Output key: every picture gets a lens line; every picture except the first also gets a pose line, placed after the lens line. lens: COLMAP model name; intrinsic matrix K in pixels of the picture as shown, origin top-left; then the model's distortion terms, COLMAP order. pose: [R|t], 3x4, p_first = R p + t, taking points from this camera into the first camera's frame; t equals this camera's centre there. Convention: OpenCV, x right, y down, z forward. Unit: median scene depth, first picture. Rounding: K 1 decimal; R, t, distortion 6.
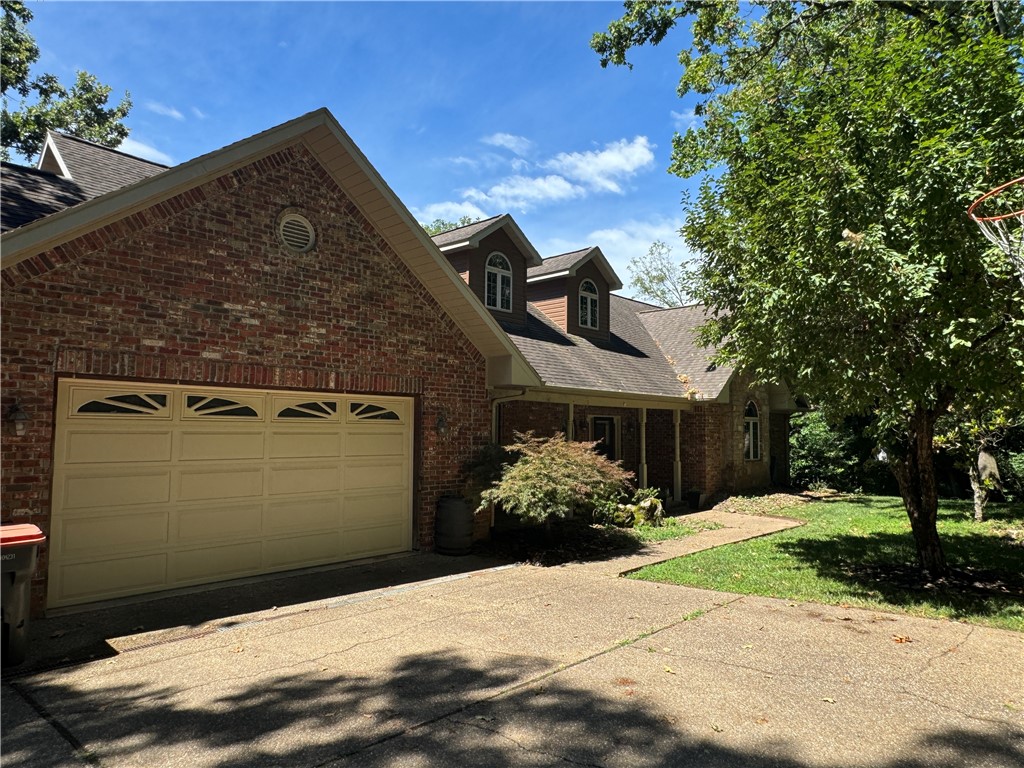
lens RADIAL K [[657.4, 0, 510.9], [0, 657.4, 384.7], [0, 0, 1]] dist [-0.004108, -0.001086]
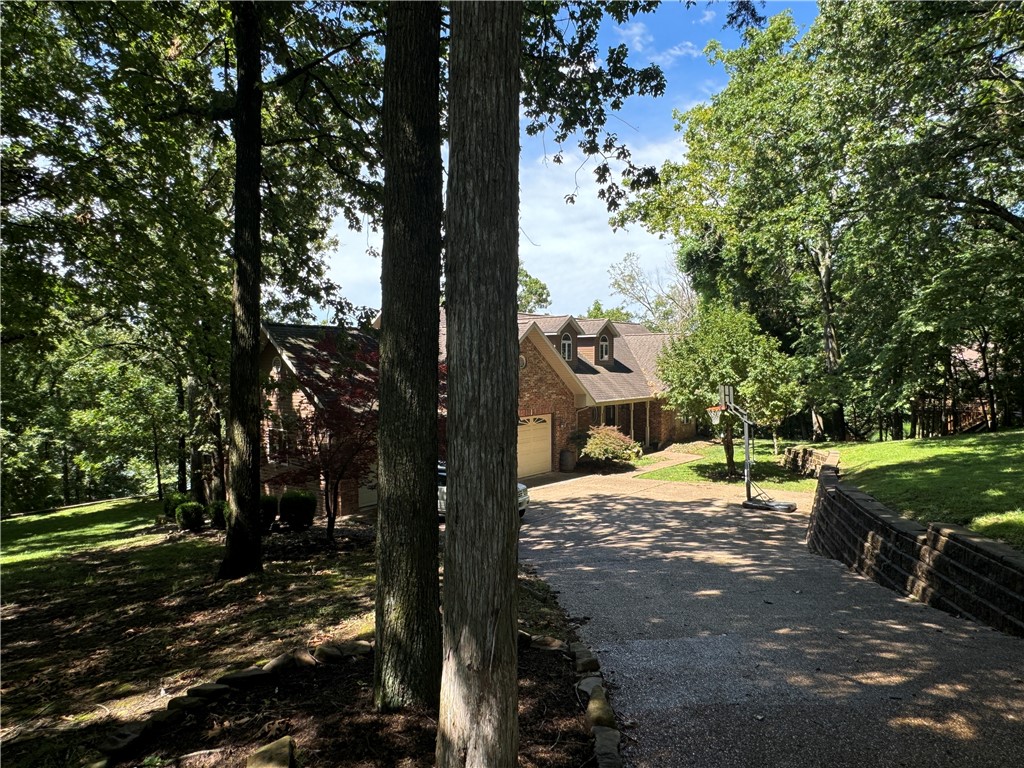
lens RADIAL K [[657.4, 0, 512.7], [0, 657.4, 381.2], [0, 0, 1]] dist [-0.004108, -0.001086]
pose [[0.997893, -0.012491, 0.063673, -0.360016], [0.006077, 0.994973, 0.099959, -0.285801], [-0.064601, -0.099361, 0.992952, -1.208654]]
